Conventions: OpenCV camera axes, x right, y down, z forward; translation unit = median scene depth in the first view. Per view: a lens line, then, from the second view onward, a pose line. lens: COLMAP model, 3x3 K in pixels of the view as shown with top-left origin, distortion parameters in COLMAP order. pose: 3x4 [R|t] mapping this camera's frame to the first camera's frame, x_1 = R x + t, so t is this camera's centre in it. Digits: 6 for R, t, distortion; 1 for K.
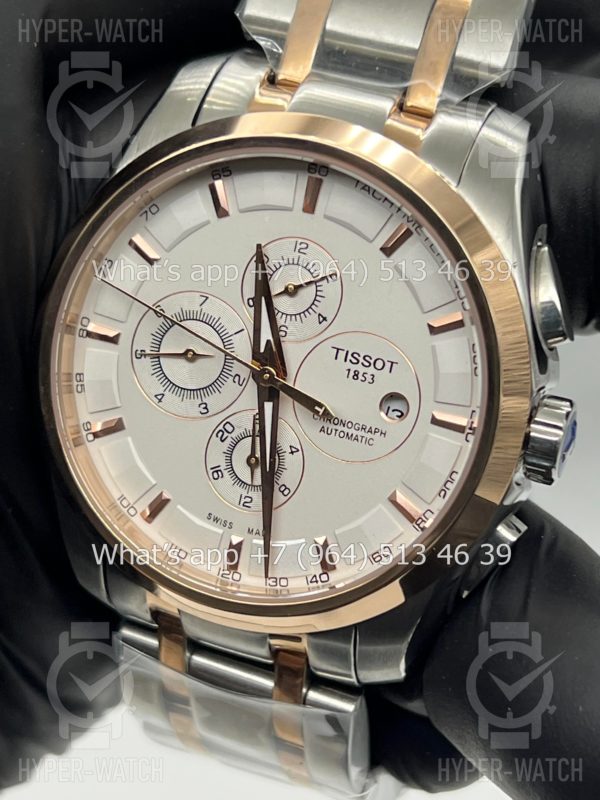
lens RADIAL K [[1827.1, 0, 304.2], [0, 1827.1, 397.5], [0, 0, 1]] dist [0.237721, 0.000000]
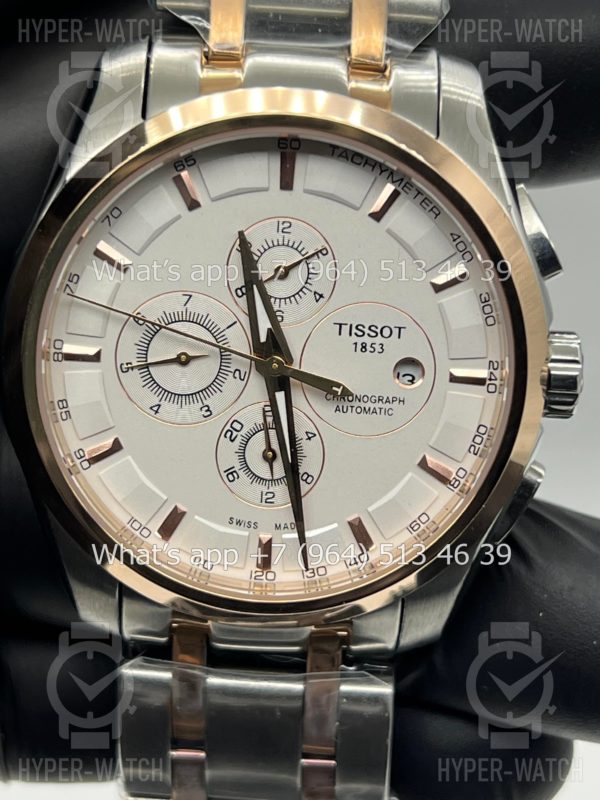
lens RADIAL K [[1827.1, 0, 301.1], [0, 1827.1, 401.0], [0, 0, 1]] dist [0.237721, 0.000000]
pose [[0.946328, -0.192130, 0.259903, -0.257804], [0.181263, 0.981258, 0.065391, -0.053136], [-0.267595, -0.014771, 0.963418, 0.071308]]
